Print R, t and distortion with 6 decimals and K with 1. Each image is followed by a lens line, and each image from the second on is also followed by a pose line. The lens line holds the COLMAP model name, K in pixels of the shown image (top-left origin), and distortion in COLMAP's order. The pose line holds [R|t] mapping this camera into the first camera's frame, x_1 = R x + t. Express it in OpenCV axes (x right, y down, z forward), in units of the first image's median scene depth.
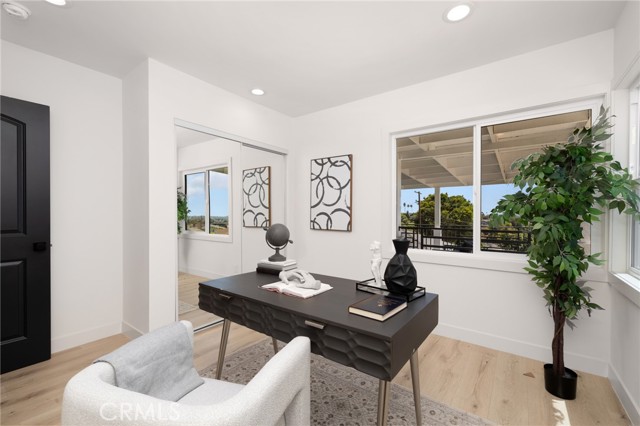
lens RADIAL K [[271.1, 0, 322.6], [0, 271.1, 210.5], [0, 0, 1]] dist [0.002542, 0.000146]
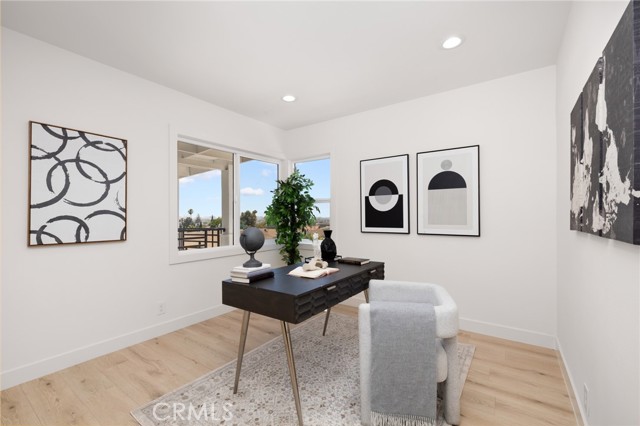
lens RADIAL K [[271.1, 0, 322.5], [0, 271.1, 215.9], [0, 0, 1]] dist [0.002542, 0.000146]
pose [[-0.018496, -0.005424, 0.999814, -0.639063], [-0.004716, 0.999975, 0.005338, 0.000731], [-0.999818, -0.004616, -0.018521, 0.435817]]
